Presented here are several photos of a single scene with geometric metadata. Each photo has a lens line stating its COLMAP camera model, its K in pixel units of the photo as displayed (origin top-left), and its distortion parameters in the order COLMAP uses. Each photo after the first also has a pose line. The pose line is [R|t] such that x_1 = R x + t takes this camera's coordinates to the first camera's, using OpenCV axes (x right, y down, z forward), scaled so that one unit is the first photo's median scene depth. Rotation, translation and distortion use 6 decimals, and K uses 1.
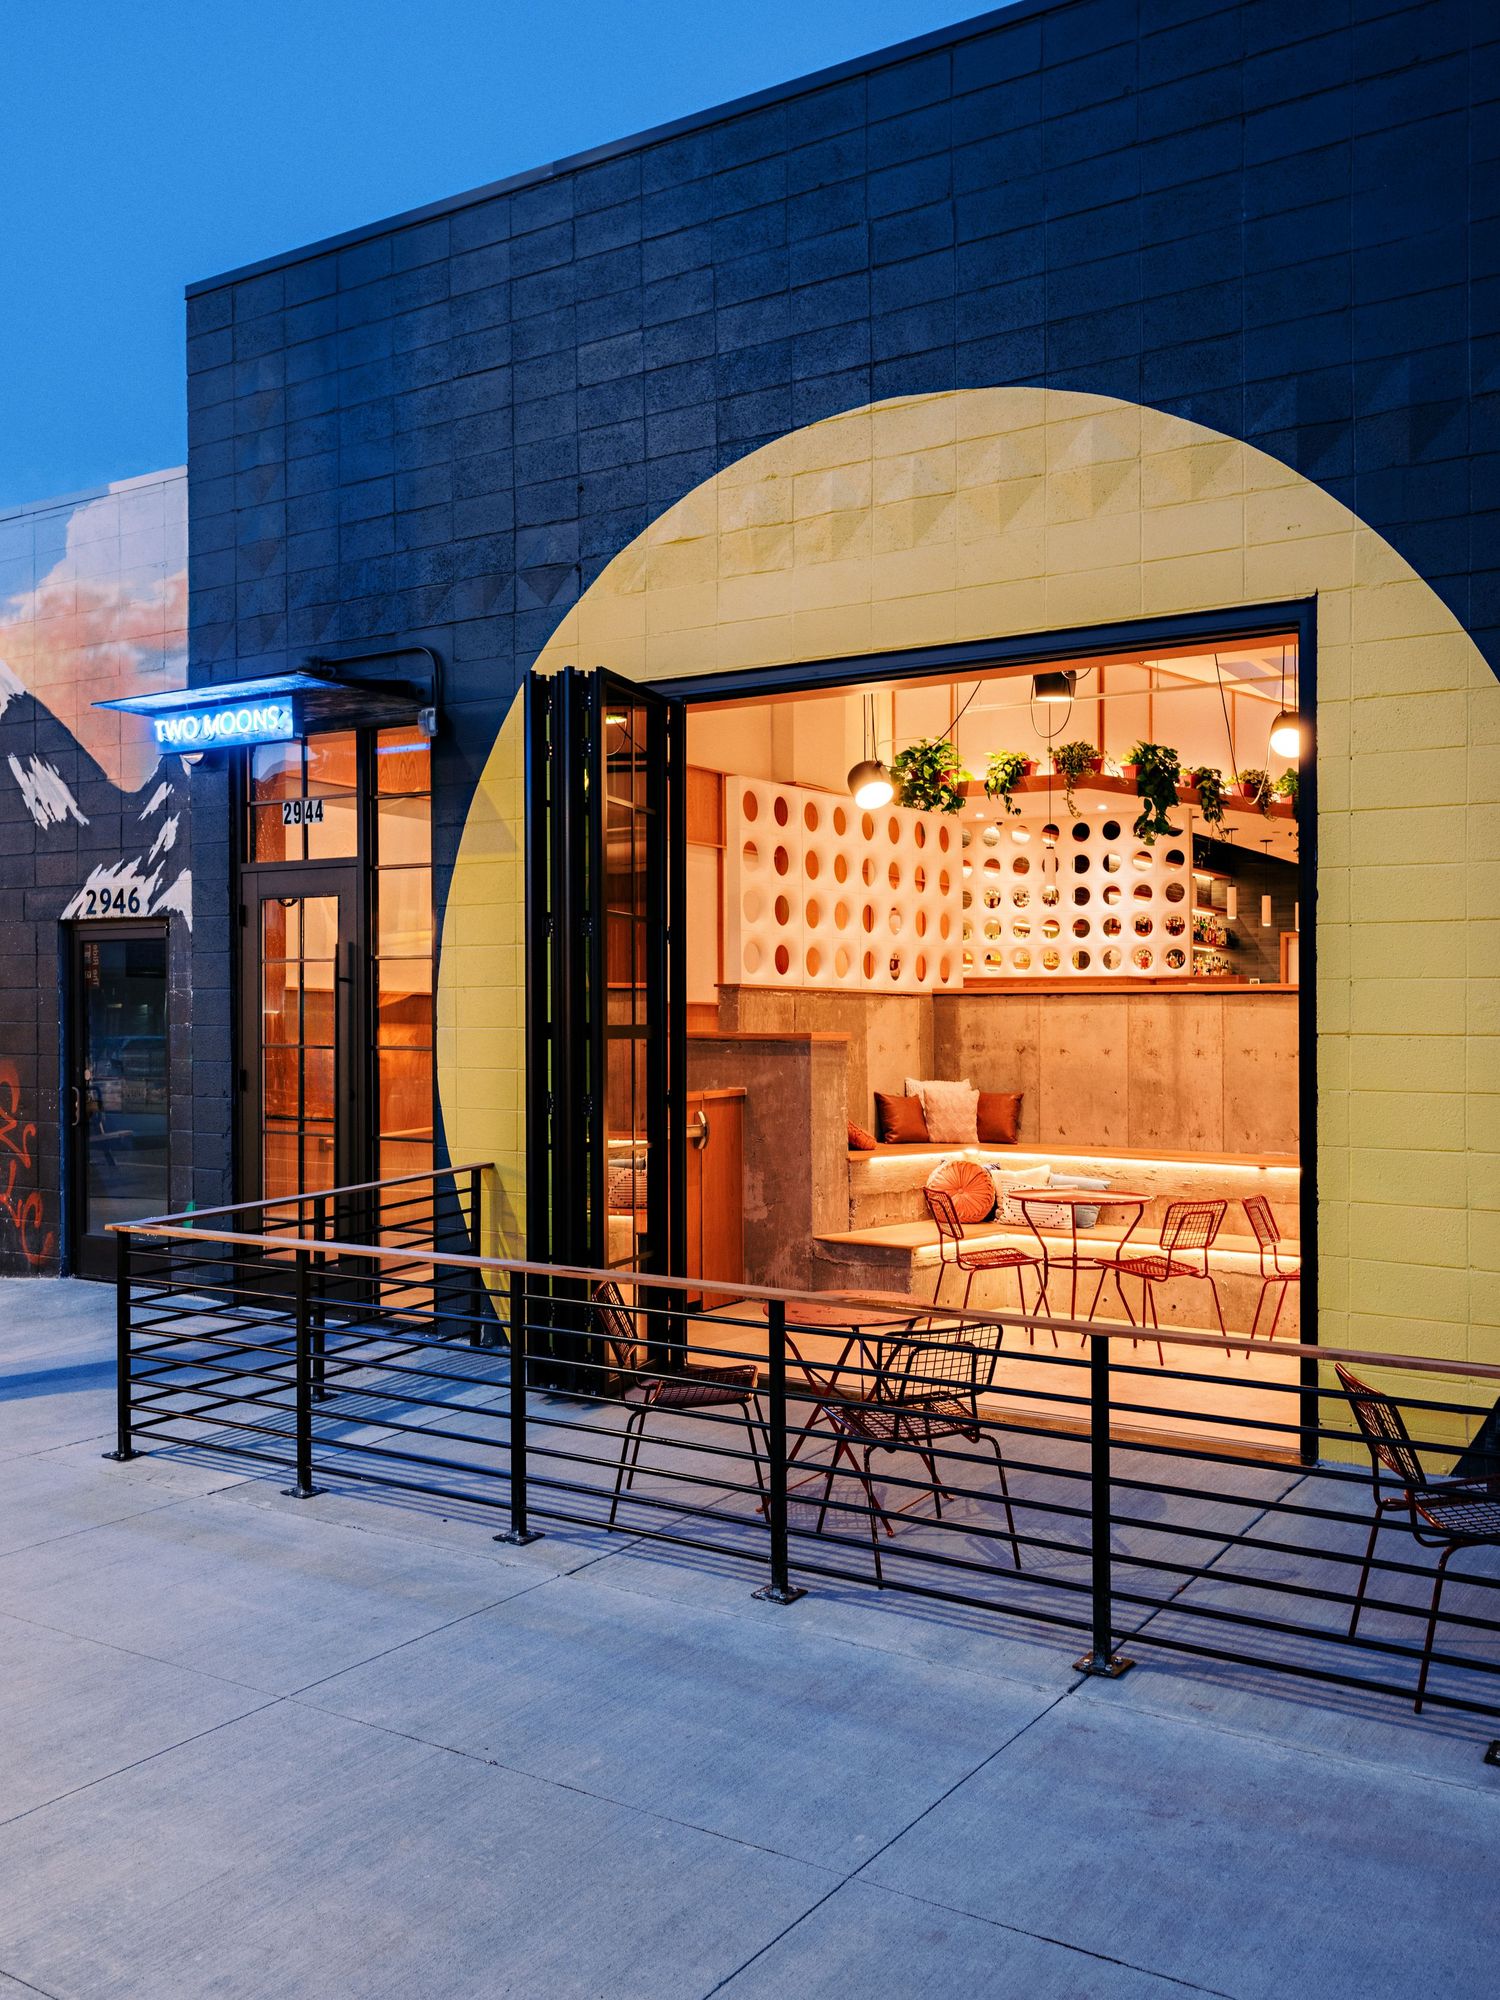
lens RADIAL K [[1647.1, 0, 763.6], [0, 1647.1, 1005.6], [0, 0, 1]] dist [-0.010151, 0.004284]
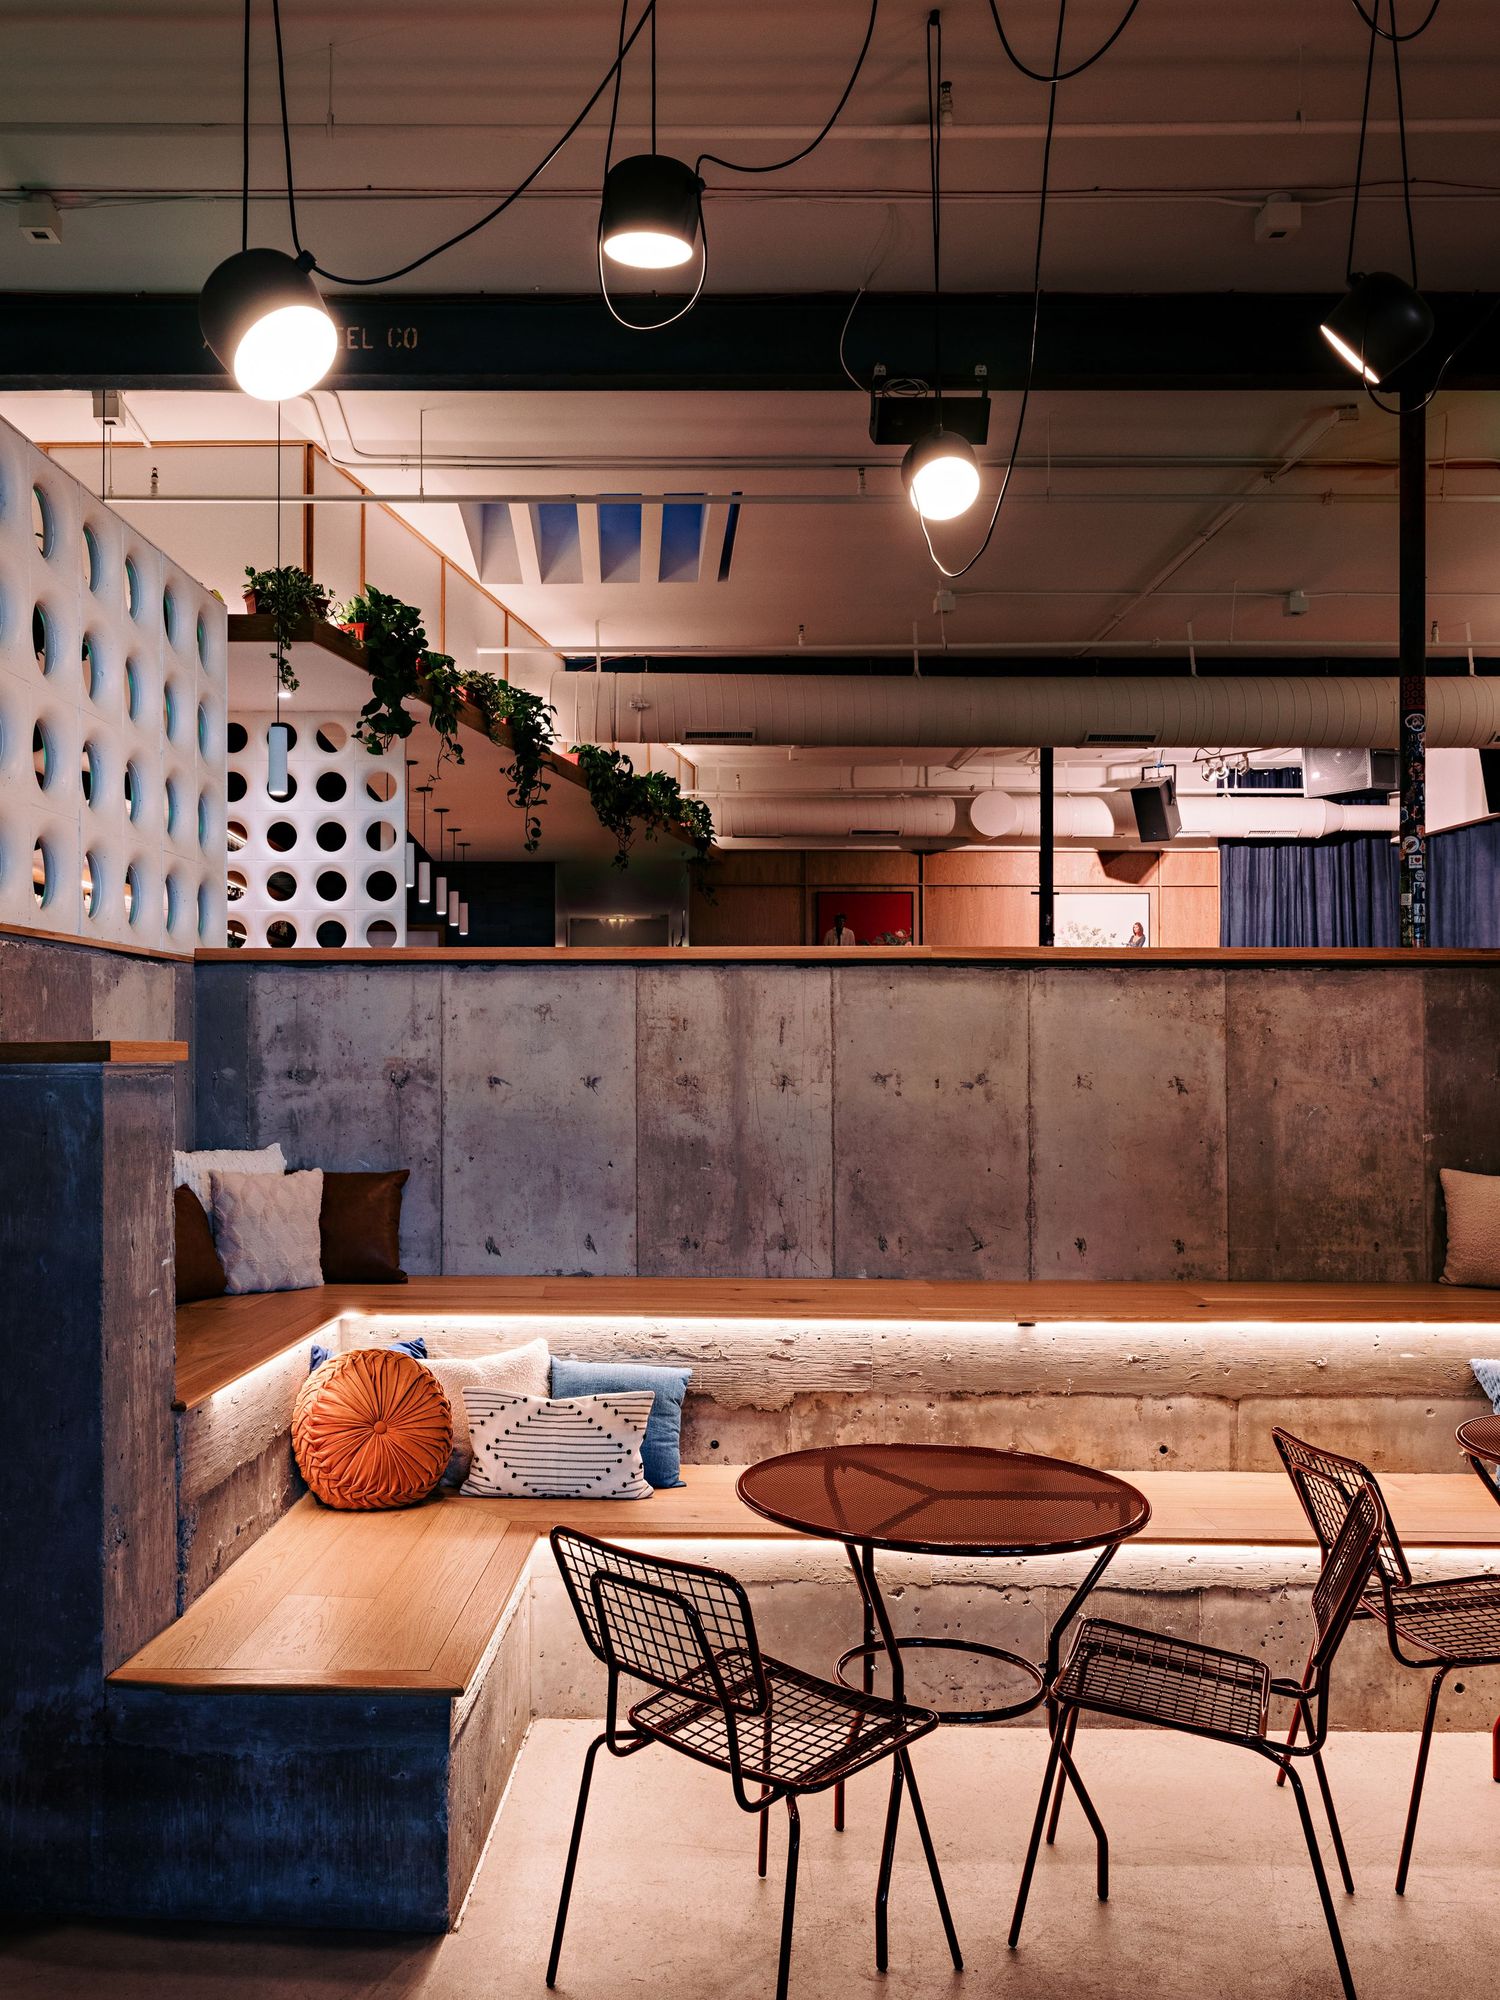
lens RADIAL K [[1819.3, 0, 738.5], [0, 1819.3, 1003.1], [0, 0, 1]] dist [-0.021890, 0.001937]
pose [[0.838054, 0.009878, 0.545498, -0.053576], [-0.004860, 0.999932, -0.010640, 0.011315], [-0.545566, 0.006266, 0.838044, 0.574054]]
